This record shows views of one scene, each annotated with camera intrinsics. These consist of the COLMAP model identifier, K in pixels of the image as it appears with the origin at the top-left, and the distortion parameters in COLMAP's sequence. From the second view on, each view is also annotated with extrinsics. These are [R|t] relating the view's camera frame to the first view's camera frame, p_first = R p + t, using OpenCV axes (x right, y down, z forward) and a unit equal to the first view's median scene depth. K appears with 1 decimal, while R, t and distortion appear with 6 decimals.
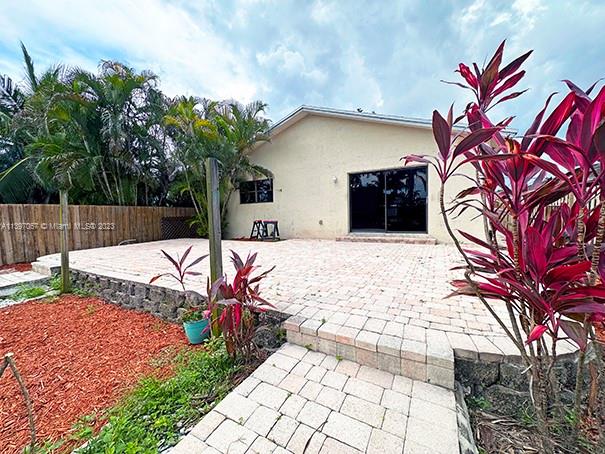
lens RADIAL K [[240.5, 0, 303.4], [0, 240.5, 226.7], [0, 0, 1]] dist [-0.003927, -0.000070]
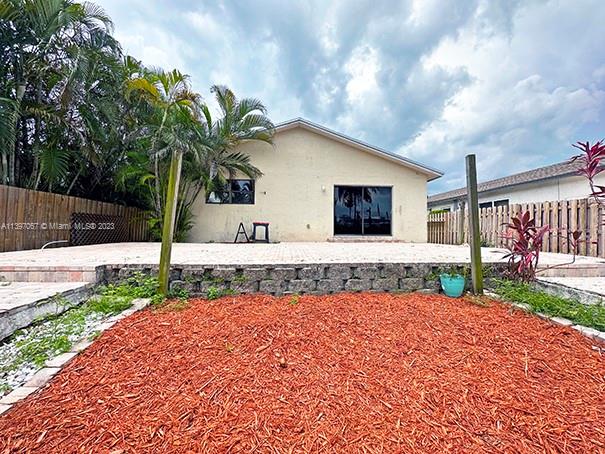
lens RADIAL K [[240.5, 0, 303.4], [0, 240.5, 226.7], [0, 0, 1]] dist [-0.003927, -0.000070]
pose [[0.833107, 0.042833, 0.551450, -0.529570], [-0.002722, 0.997302, -0.073352, 0.062013], [-0.553105, 0.059609, 0.830977, 0.107441]]
